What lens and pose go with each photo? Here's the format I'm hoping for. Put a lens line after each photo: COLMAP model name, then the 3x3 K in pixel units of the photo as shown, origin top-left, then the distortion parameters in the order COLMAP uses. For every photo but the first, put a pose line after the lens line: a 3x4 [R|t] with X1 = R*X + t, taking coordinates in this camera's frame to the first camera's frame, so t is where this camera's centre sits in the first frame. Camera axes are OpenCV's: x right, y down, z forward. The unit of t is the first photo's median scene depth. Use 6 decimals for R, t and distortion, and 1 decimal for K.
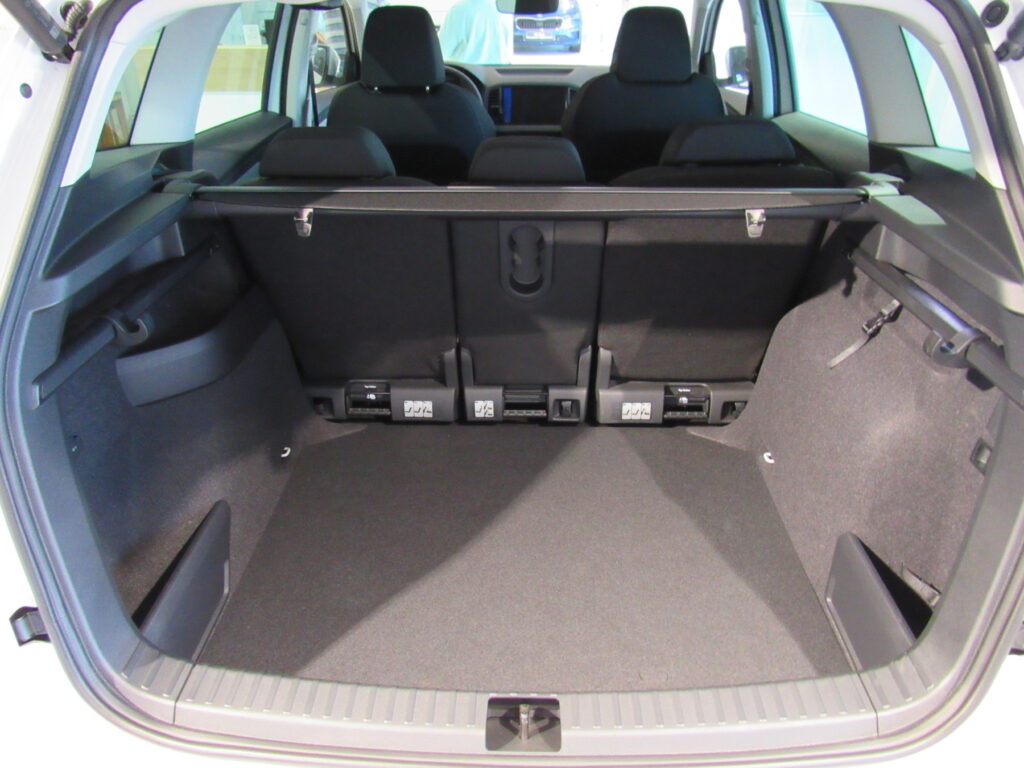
lens RADIAL K [[734.9, 0, 512.0], [0, 734.9, 384.0], [0, 0, 1]] dist [-0.025854, 0.004645]
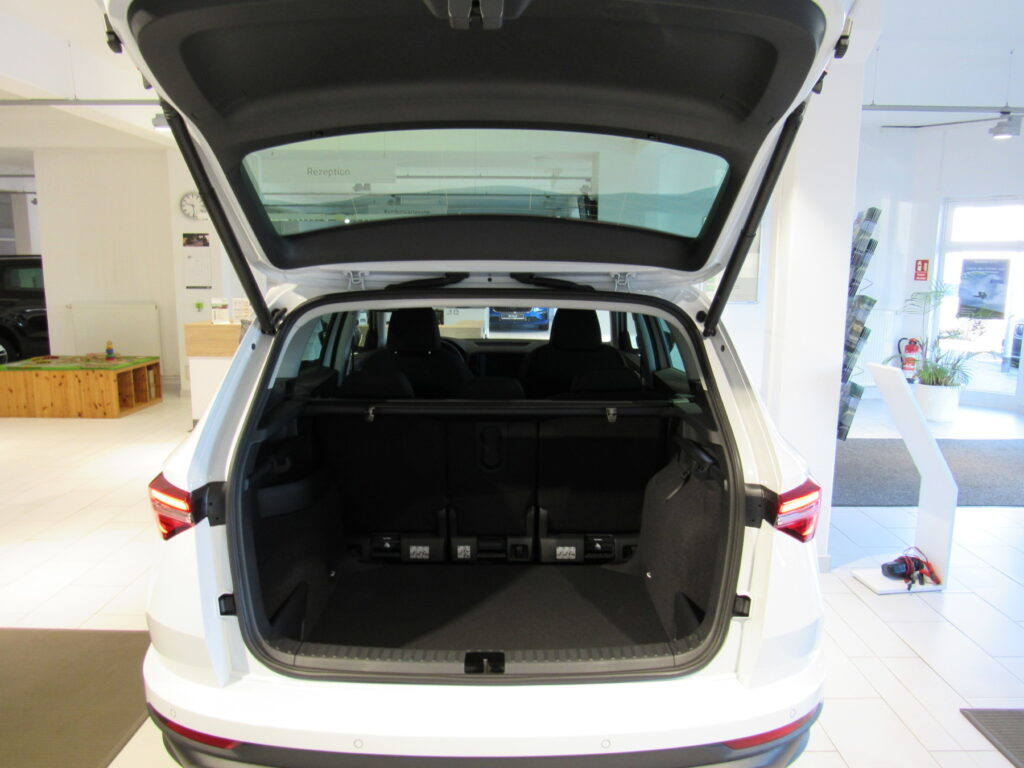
lens RADIAL K [[734.9, 0, 512.0], [0, 734.9, 384.0], [0, 0, 1]] dist [-0.025854, 0.004645]
pose [[0.999539, 0.004304, 0.030042, 0.013345], [0.006320, 0.938677, -0.344740, 0.228748], [-0.029684, 0.344771, 0.938217, -0.516002]]
